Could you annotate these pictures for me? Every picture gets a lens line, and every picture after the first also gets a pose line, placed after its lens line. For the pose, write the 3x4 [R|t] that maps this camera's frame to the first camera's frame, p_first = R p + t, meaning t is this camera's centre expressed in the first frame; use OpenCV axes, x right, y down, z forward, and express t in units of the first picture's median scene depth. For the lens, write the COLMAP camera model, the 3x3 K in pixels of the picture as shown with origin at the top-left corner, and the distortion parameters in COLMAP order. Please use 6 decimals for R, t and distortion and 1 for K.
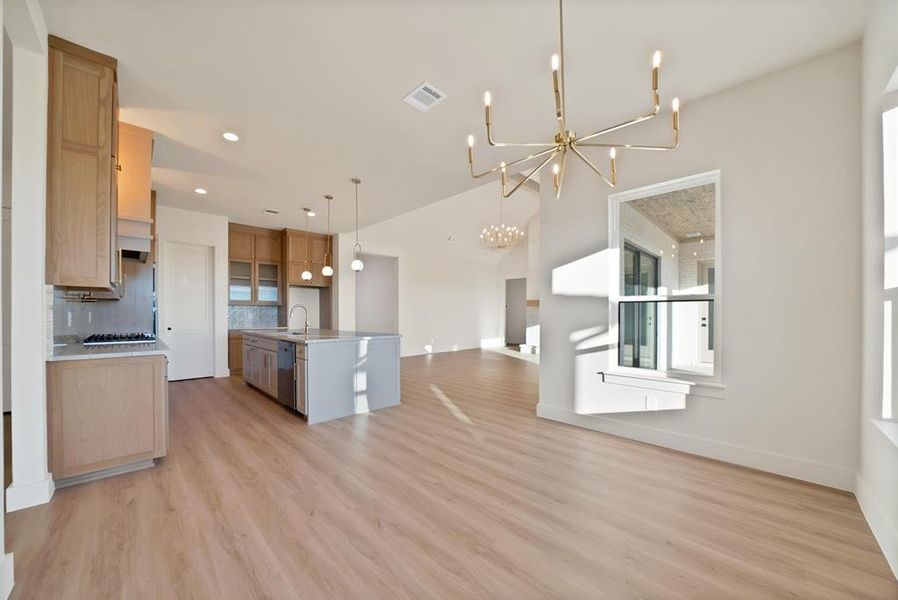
lens RADIAL K [[325.9, 0, 440.8], [0, 325.9, 309.1], [0, 0, 1]] dist [-0.000005, 0.000002]
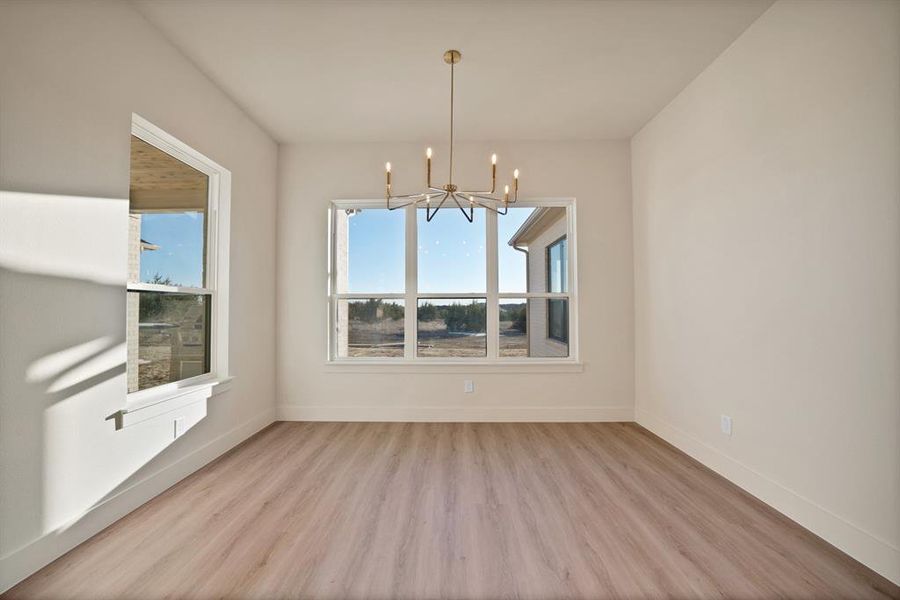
lens RADIAL K [[318.7, 0, 446.3], [0, 318.7, 297.4], [0, 0, 1]] dist [-0.008149, 0.000003]
pose [[-0.697768, 0.026797, 0.715822, -0.484545], [-0.006807, 0.999007, -0.044033, 0.013887], [-0.716291, -0.035598, -0.696893, 1.550502]]
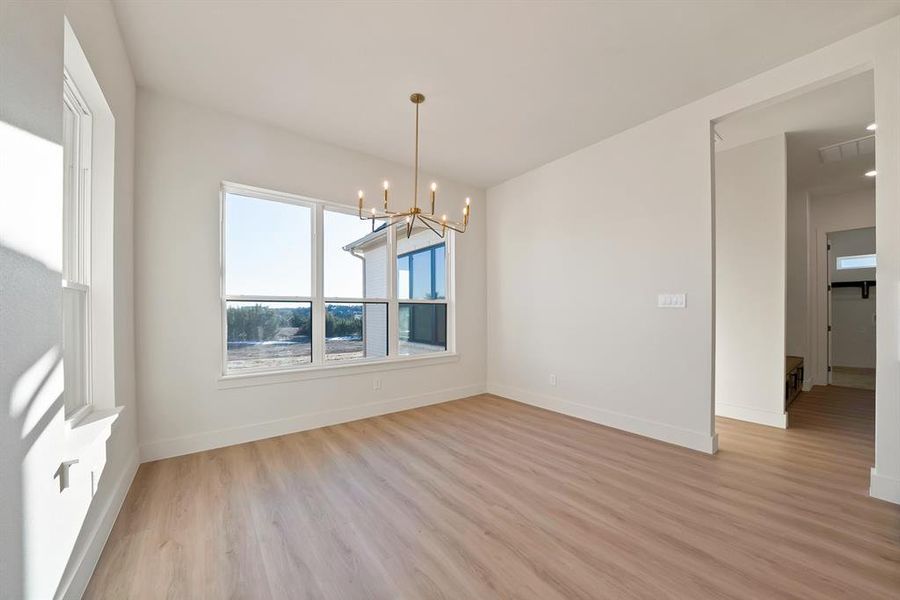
lens RADIAL K [[326.6, 0, 441.7], [0, 326.6, 309.1], [0, 0, 1]] dist [-0.000005, 0.000002]
pose [[-0.990136, 0.003142, 0.140072, -0.001506], [-0.000309, 0.999697, -0.024610, 0.024084], [-0.140107, -0.024411, -0.989835, 2.091742]]
